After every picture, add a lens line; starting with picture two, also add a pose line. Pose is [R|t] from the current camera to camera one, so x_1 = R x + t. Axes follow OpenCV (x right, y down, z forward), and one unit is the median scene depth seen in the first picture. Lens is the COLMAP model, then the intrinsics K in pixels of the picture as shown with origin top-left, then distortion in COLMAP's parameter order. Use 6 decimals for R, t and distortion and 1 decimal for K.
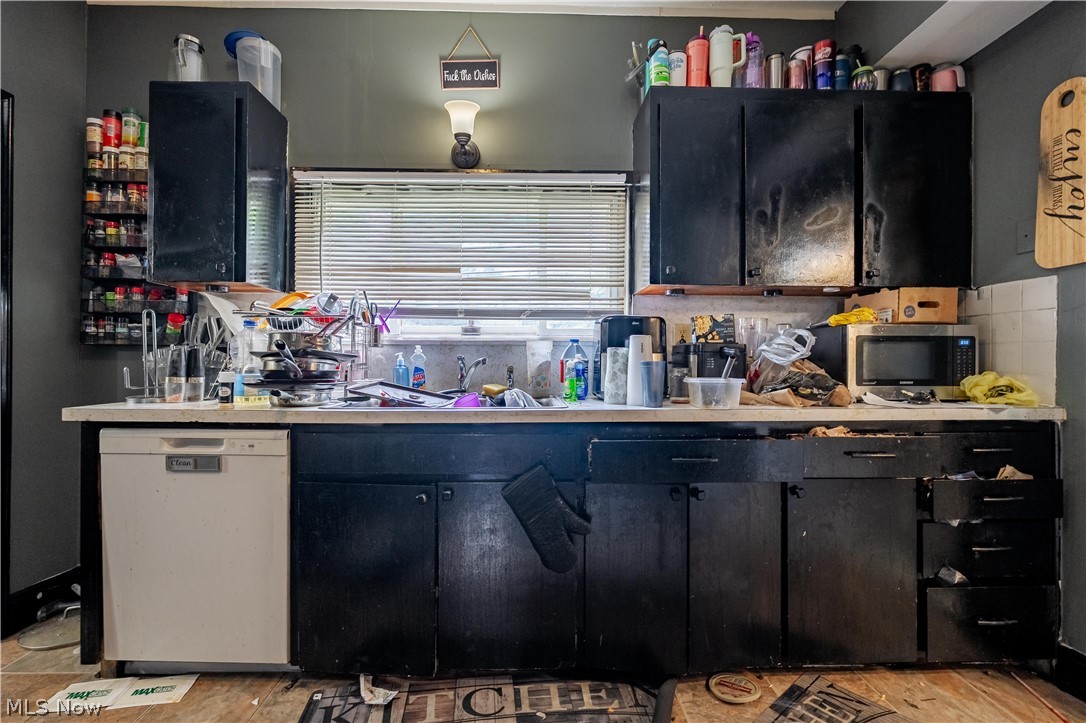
lens RADIAL K [[481.6, 0, 539.4], [0, 481.6, 360.8], [0, 0, 1]] dist [-0.006048, -0.000065]
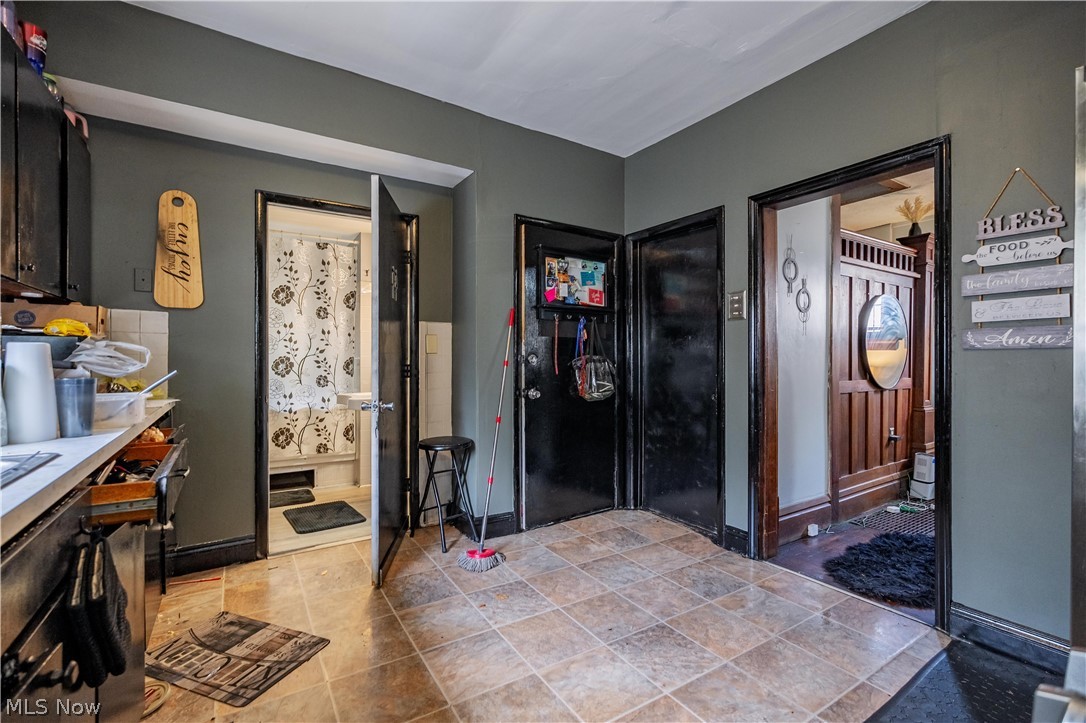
lens RADIAL K [[481.6, 0, 541.3], [0, 481.6, 360.5], [0, 0, 1]] dist [-0.006048, -0.000065]
pose [[-0.531291, -0.007838, 0.847153, -0.757473], [-0.006046, 0.999967, 0.005460, -0.035091], [-0.847168, -0.002221, -0.531320, 0.710485]]
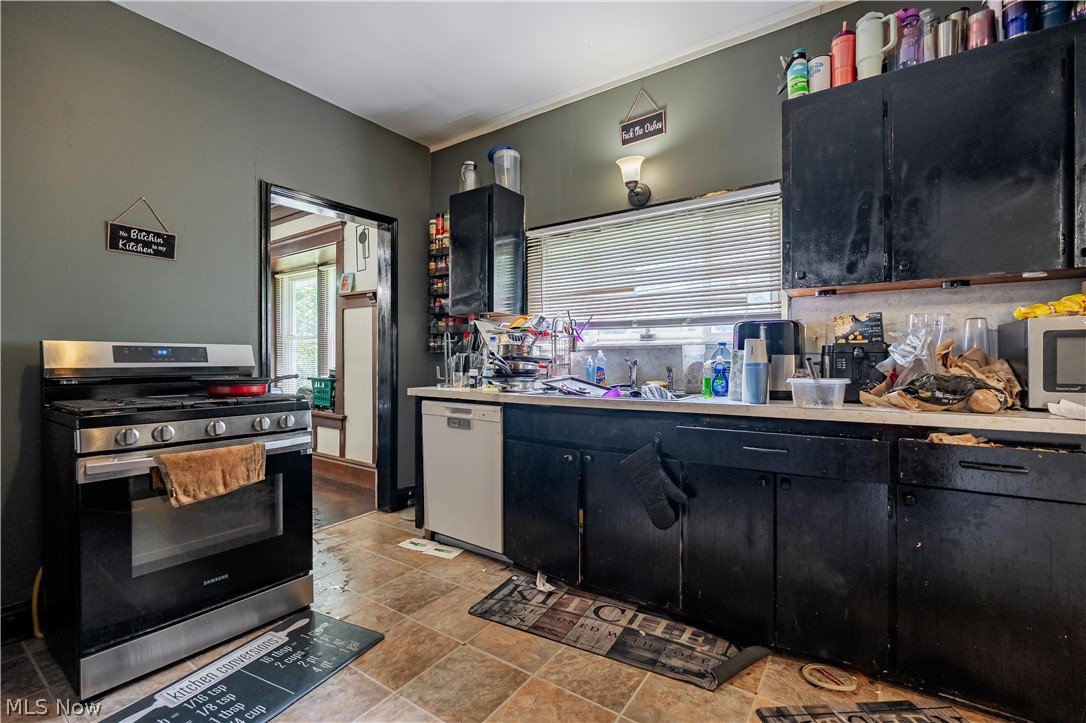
lens RADIAL K [[481.6, 0, 547.9], [0, 481.6, 360.3], [0, 0, 1]] dist [-0.006048, -0.000065]
pose [[0.811018, -0.003860, -0.585008, 0.447182], [0.005325, 0.999986, 0.000783, -0.007007], [0.584997, -0.003751, 0.811027, -0.167647]]
